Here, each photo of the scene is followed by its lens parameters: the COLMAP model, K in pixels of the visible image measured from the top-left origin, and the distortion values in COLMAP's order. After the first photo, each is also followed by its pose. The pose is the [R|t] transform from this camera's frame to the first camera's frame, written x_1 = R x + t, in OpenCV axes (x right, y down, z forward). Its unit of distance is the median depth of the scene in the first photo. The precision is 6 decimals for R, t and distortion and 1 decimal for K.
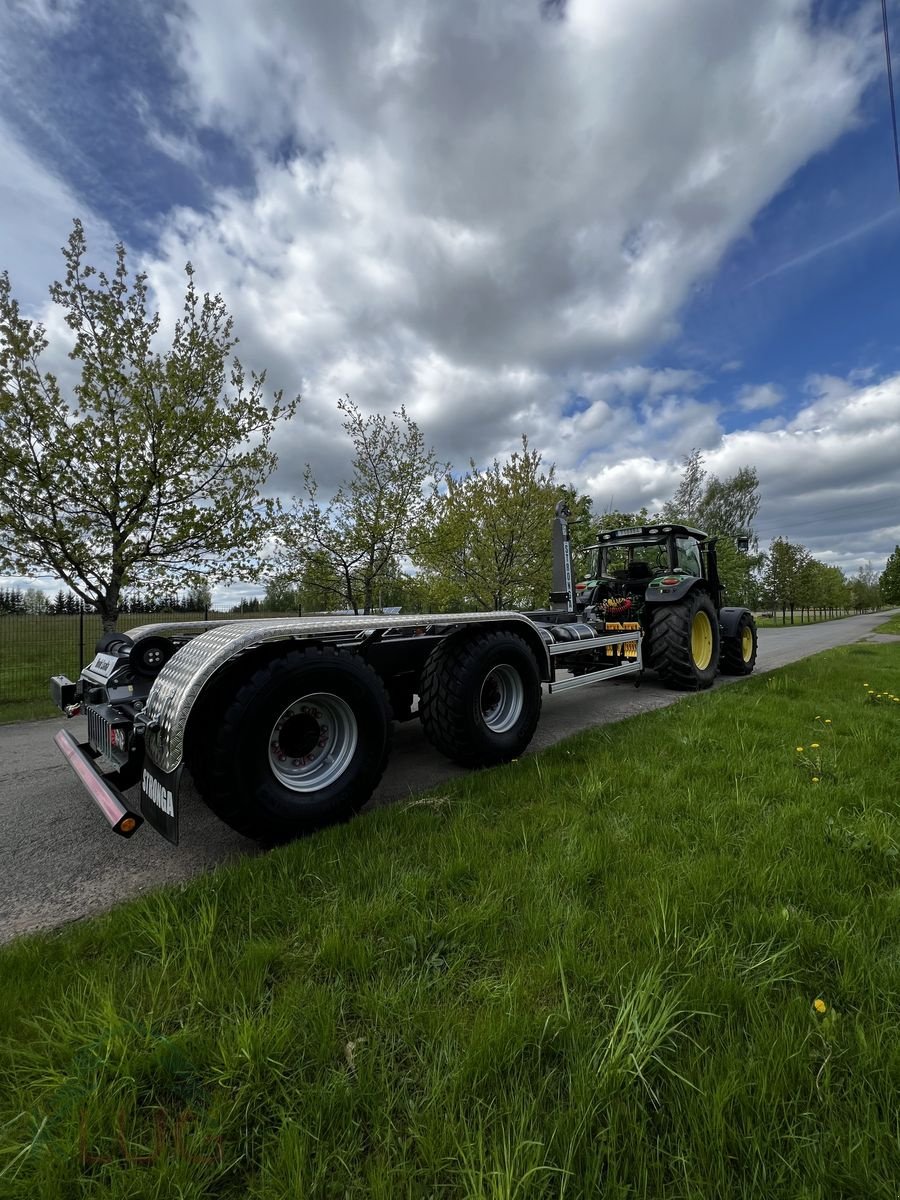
lens RADIAL K [[480.1, 0, 453.5], [0, 480.1, 588.3], [0, 0, 1]] dist [-0.015002, 0.002690]
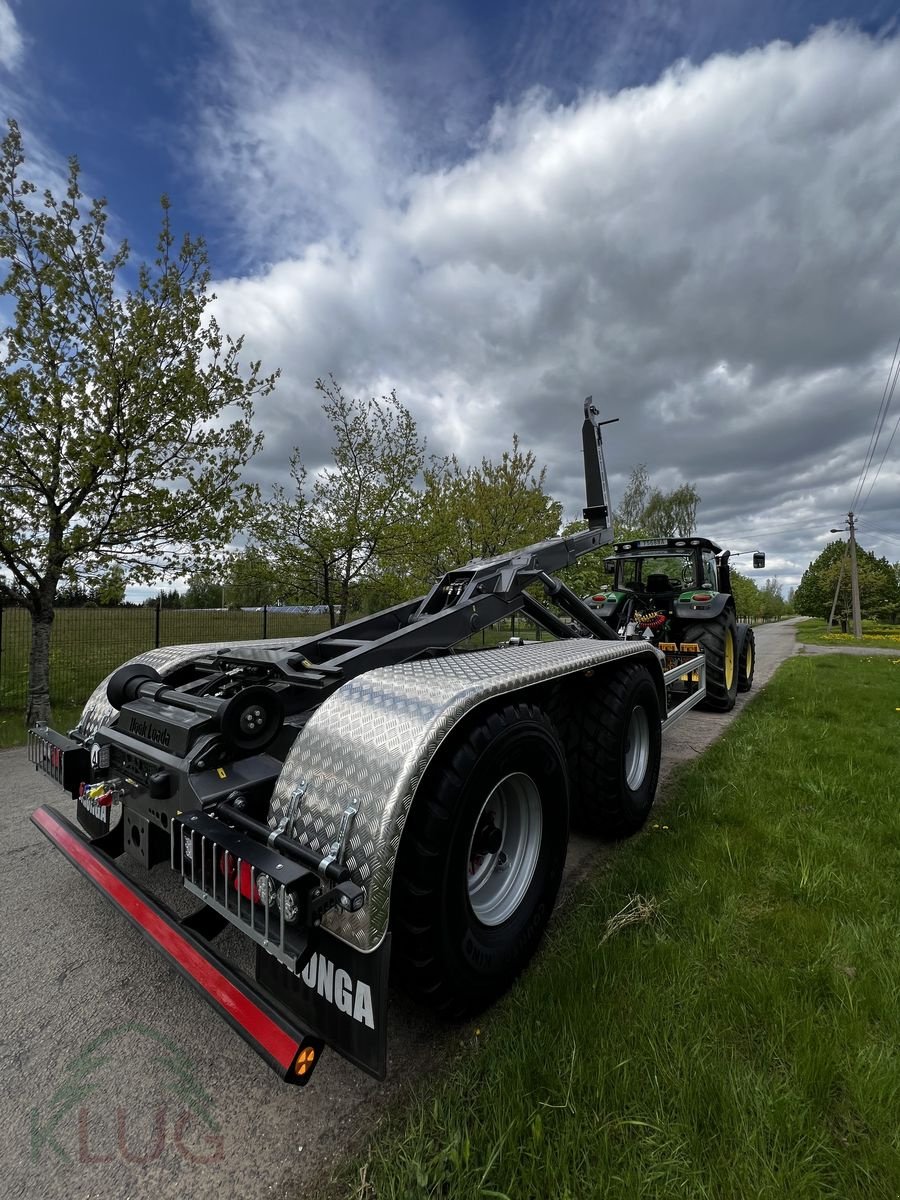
lens RADIAL K [[480.1, 0, 452.9], [0, 480.1, 589.1], [0, 0, 1]] dist [-0.015002, 0.002690]
pose [[0.989852, 0.032921, 0.138239, -0.143317], [-0.033440, 0.999440, 0.001436, -0.013013], [-0.138114, -0.006045, 0.990398, 0.102745]]
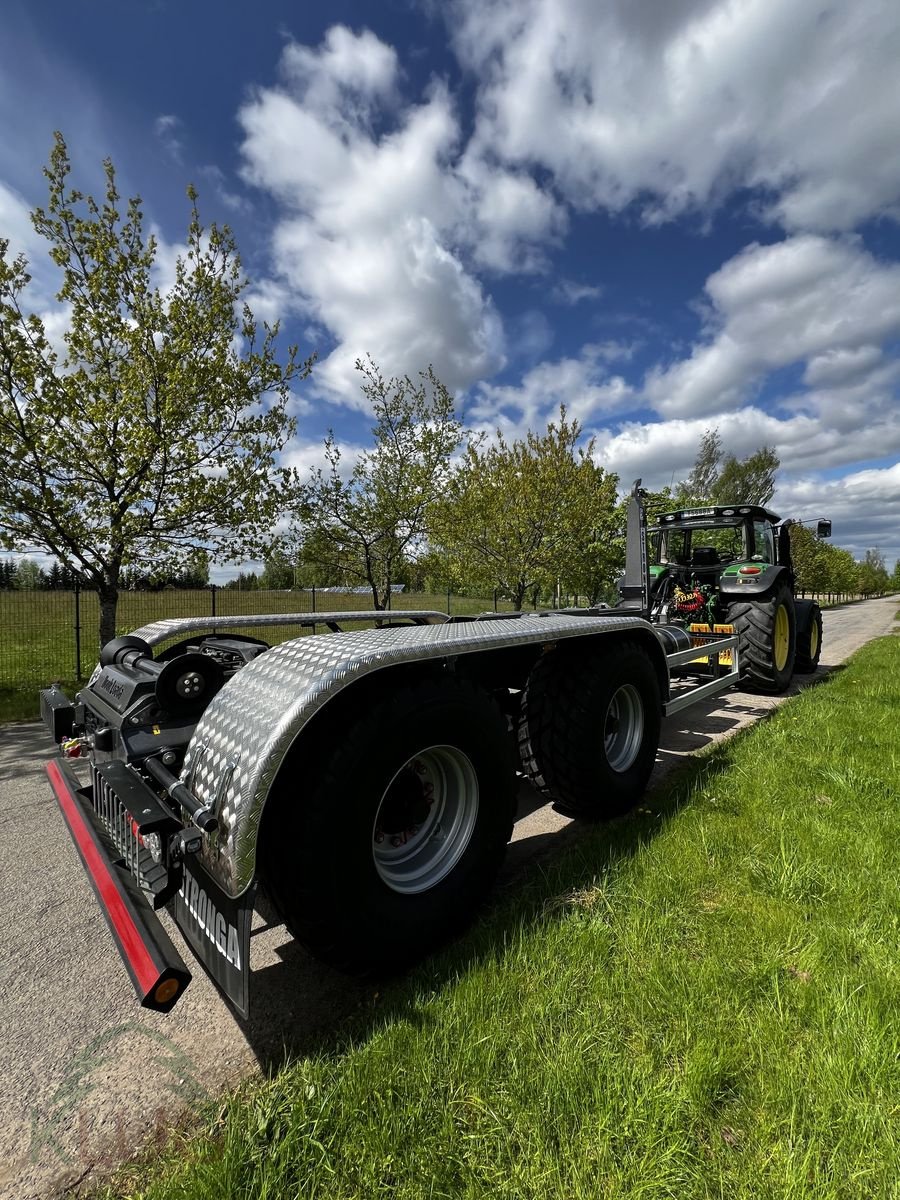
lens RADIAL K [[480.1, 0, 451.9], [0, 480.1, 592.3], [0, 0, 1]] dist [-0.015002, 0.002690]
pose [[0.999858, 0.016149, 0.004908, -0.082341], [-0.016396, 0.998341, 0.055188, -0.011646], [-0.004008, -0.055261, 0.998464, 0.103911]]
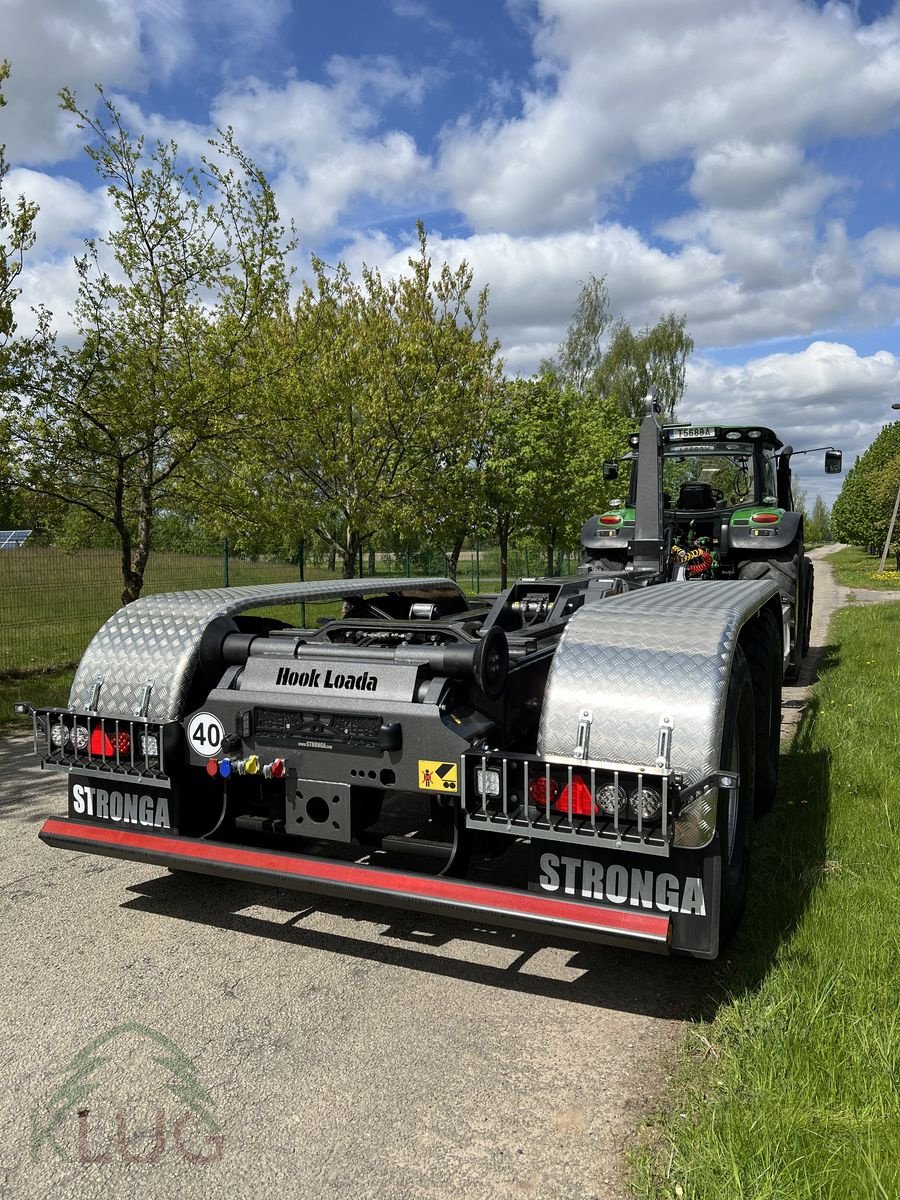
lens RADIAL K [[914.0, 0, 451.4], [0, 914.0, 599.9], [0, 0, 1]] dist [0.036889, -0.002769]
pose [[0.927001, -0.009811, 0.374930, -0.333177], [-0.031165, 0.994186, 0.103068, -0.016038], [-0.373761, -0.107229, 0.921306, 0.009679]]
